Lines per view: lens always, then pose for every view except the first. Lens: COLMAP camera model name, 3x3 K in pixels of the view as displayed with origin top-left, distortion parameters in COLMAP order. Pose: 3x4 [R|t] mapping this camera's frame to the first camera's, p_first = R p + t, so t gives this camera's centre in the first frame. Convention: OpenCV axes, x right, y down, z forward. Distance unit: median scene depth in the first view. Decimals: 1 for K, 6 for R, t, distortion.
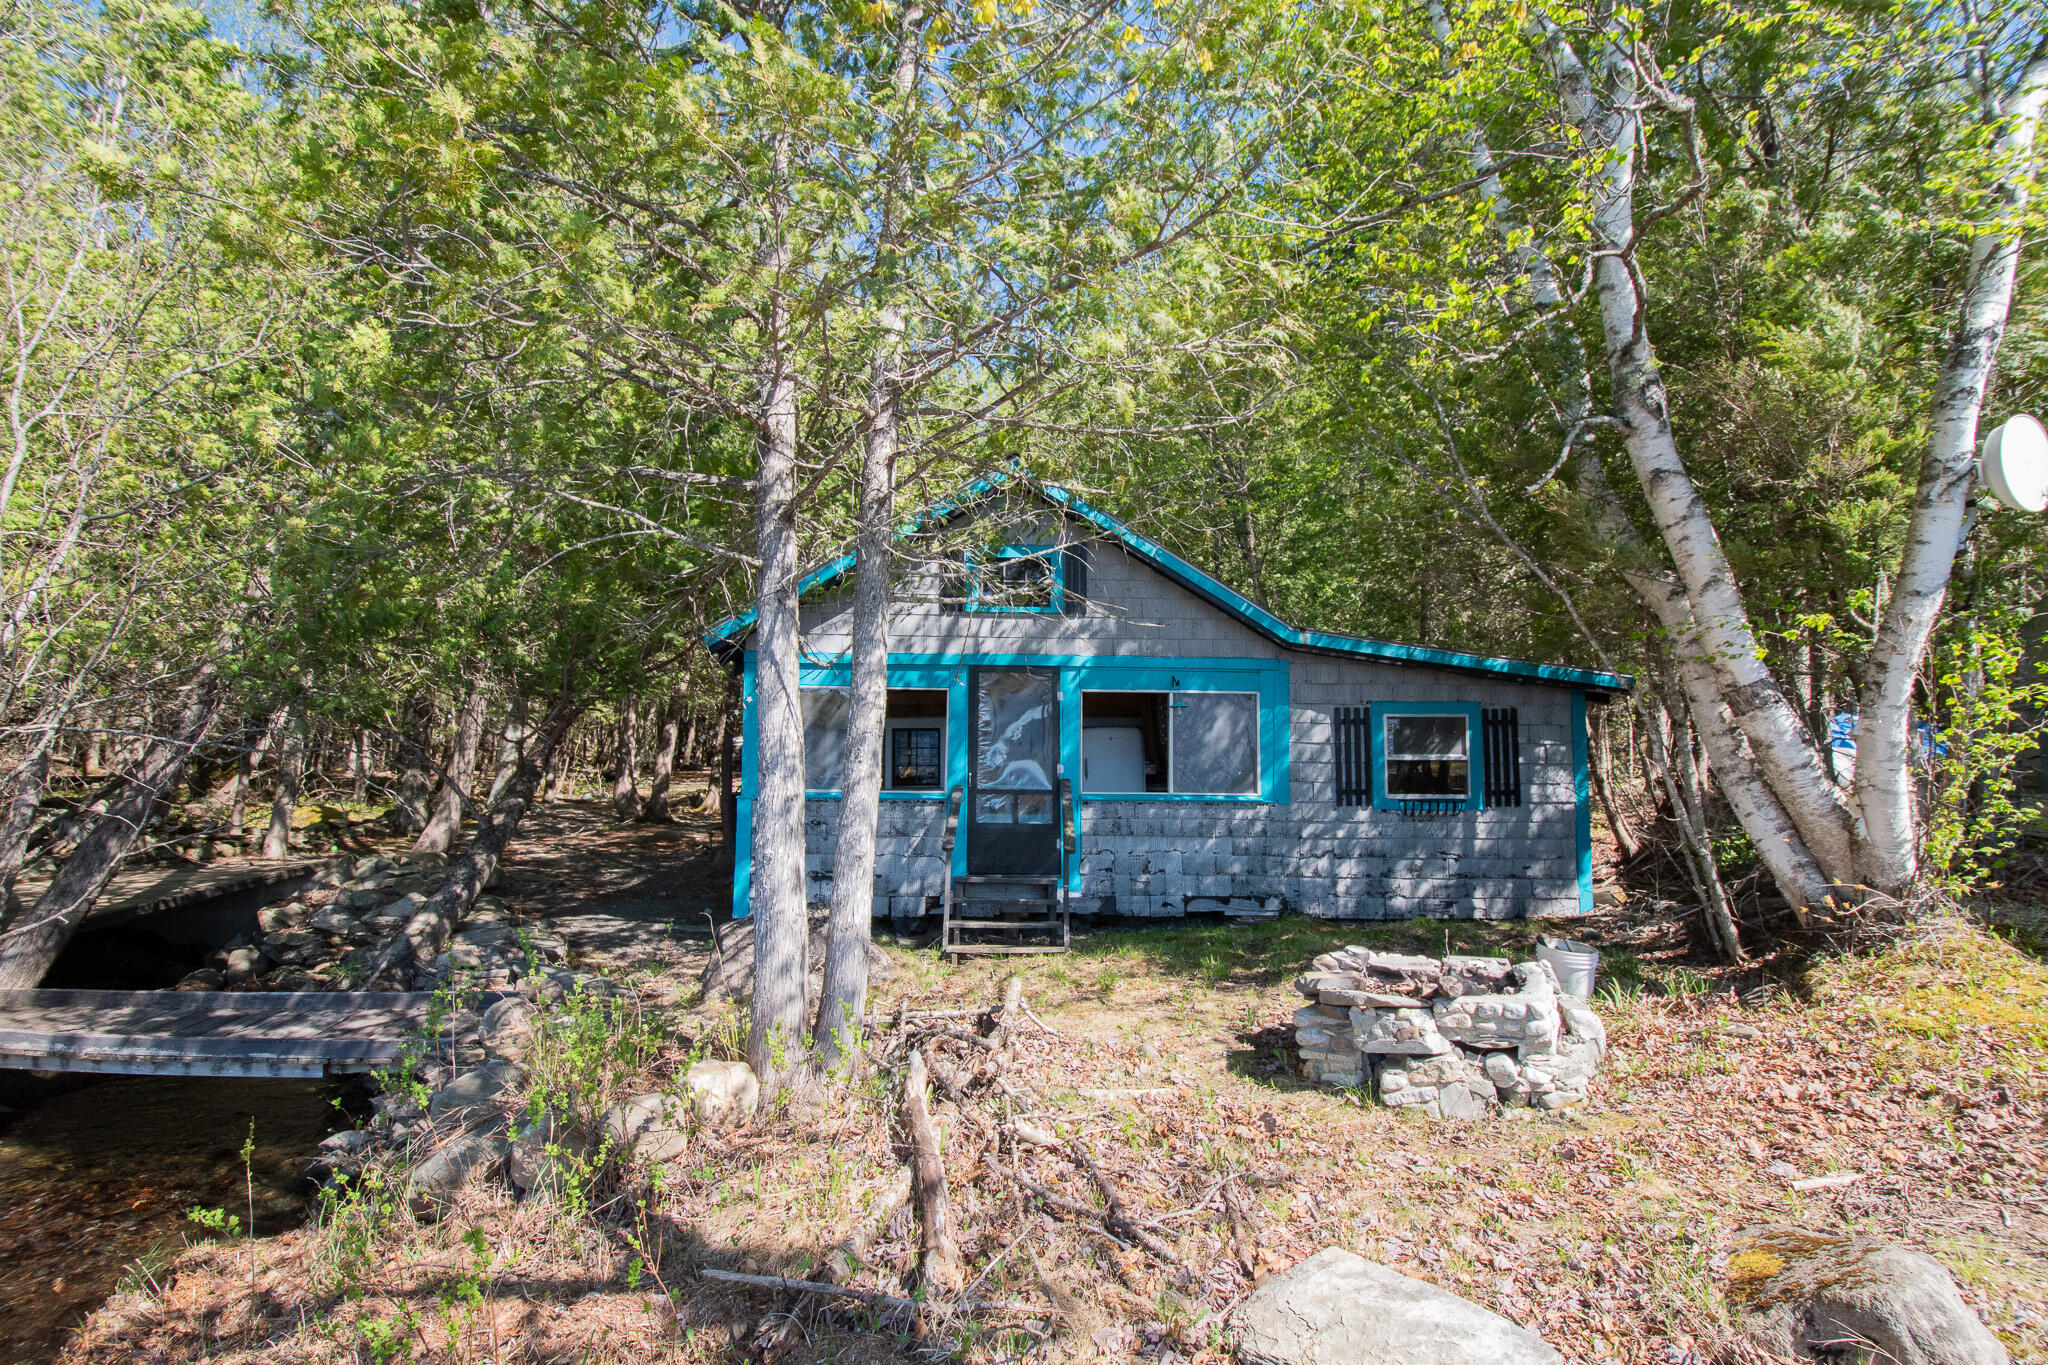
lens RADIAL K [[795.6, 0, 1023.3], [0, 795.6, 688.8], [0, 0, 1]] dist [0.034089, -0.017963]
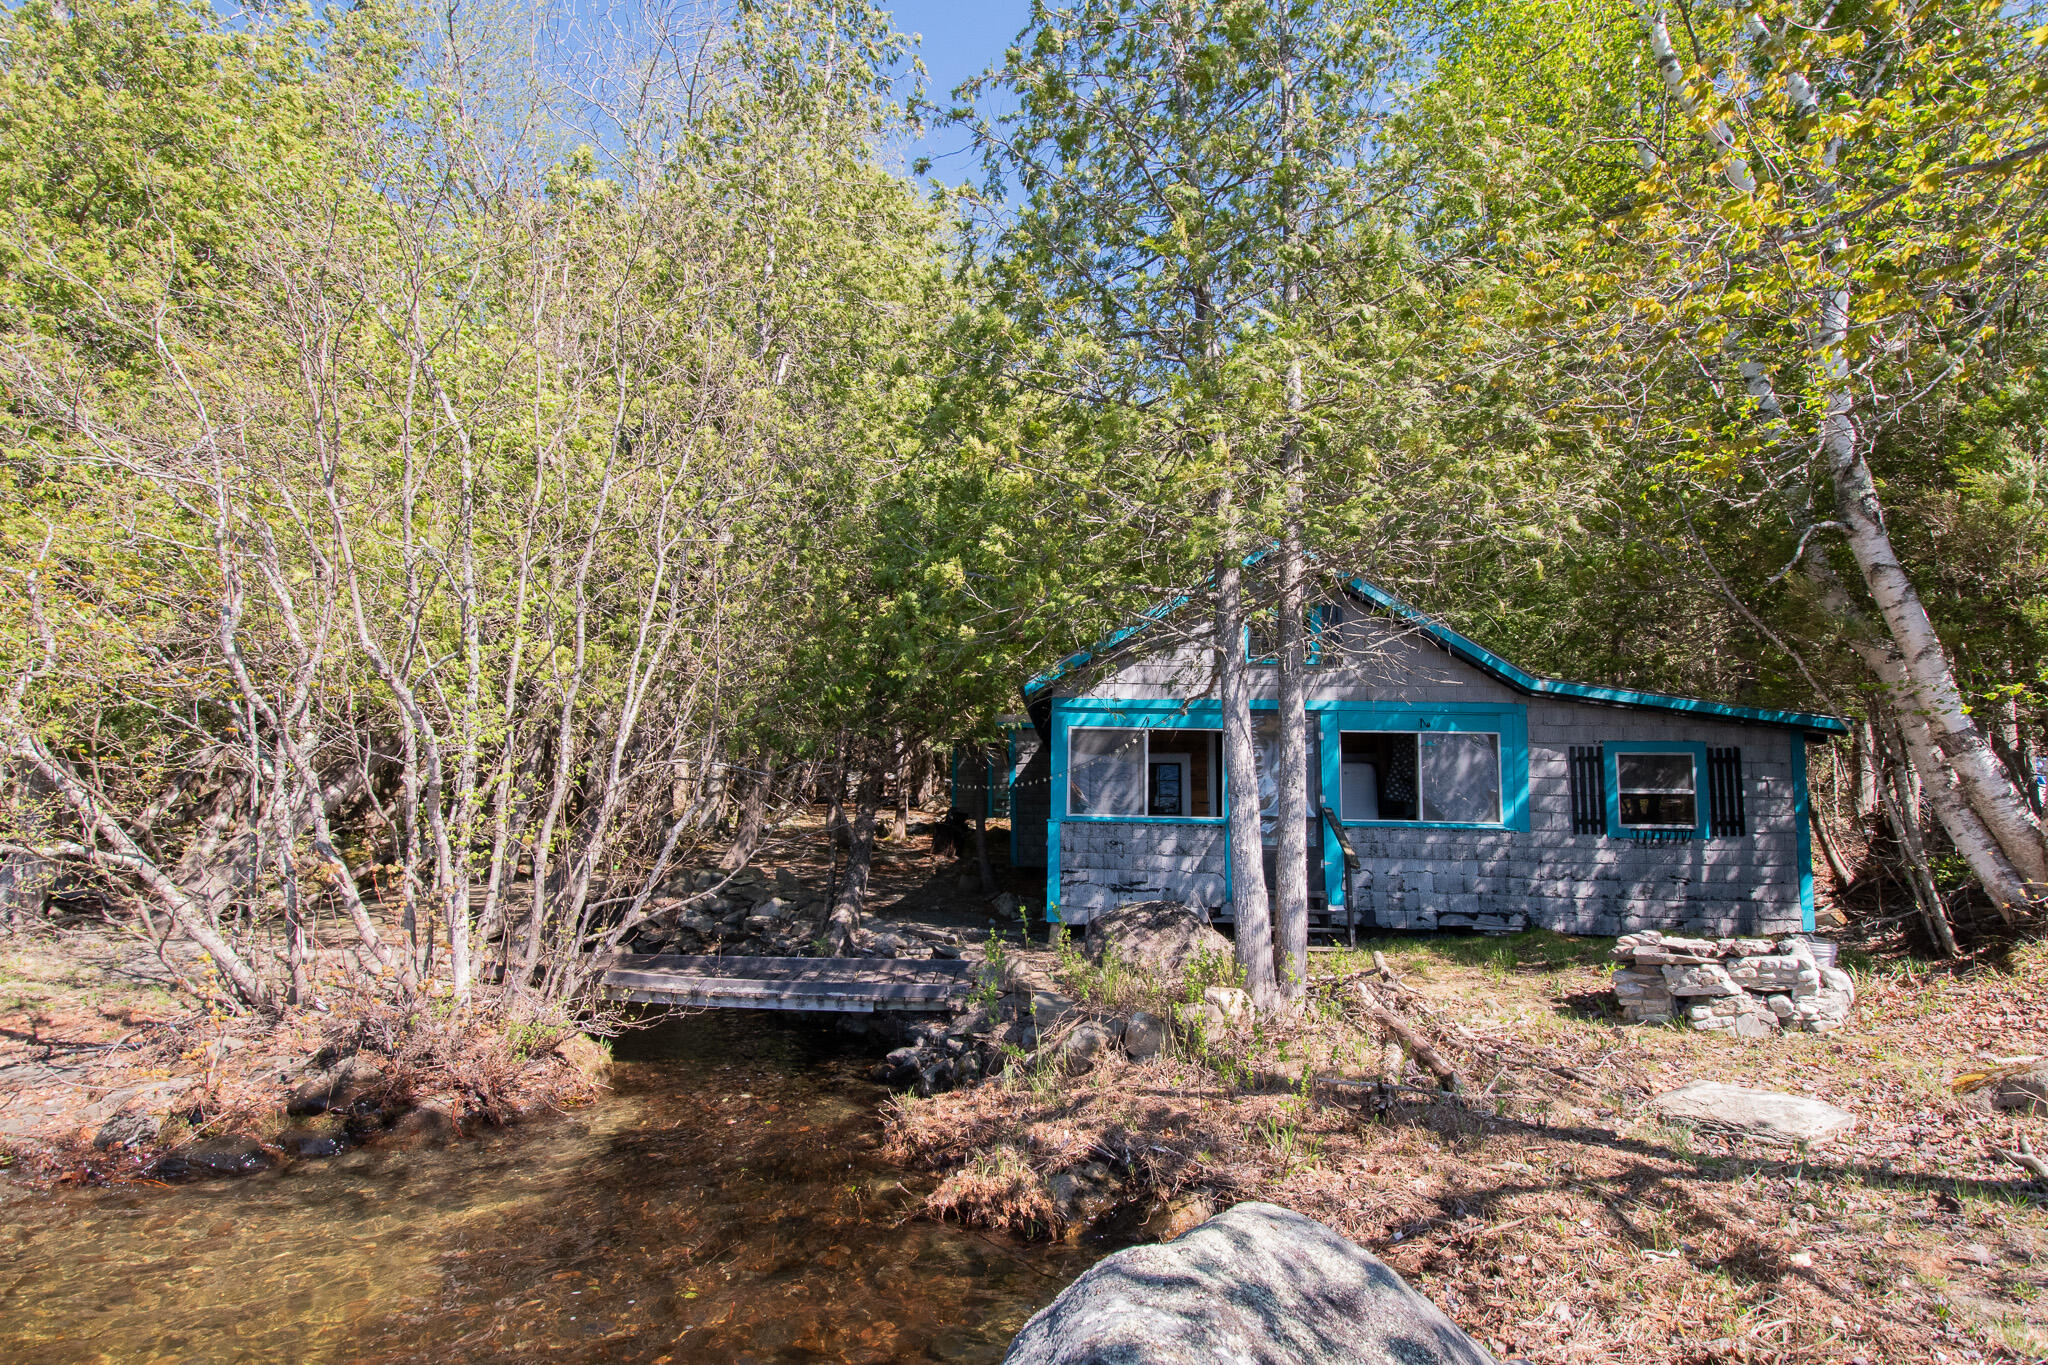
lens RADIAL K [[899.2, 0, 1027.8], [0, 899.2, 690.6], [0, 0, 1]] dist [0.026111, -0.012542]
pose [[0.997837, -0.001490, -0.065714, -0.464135], [-0.000346, 0.999610, -0.027920, -0.030510], [0.065730, 0.027882, 0.997448, -0.524929]]
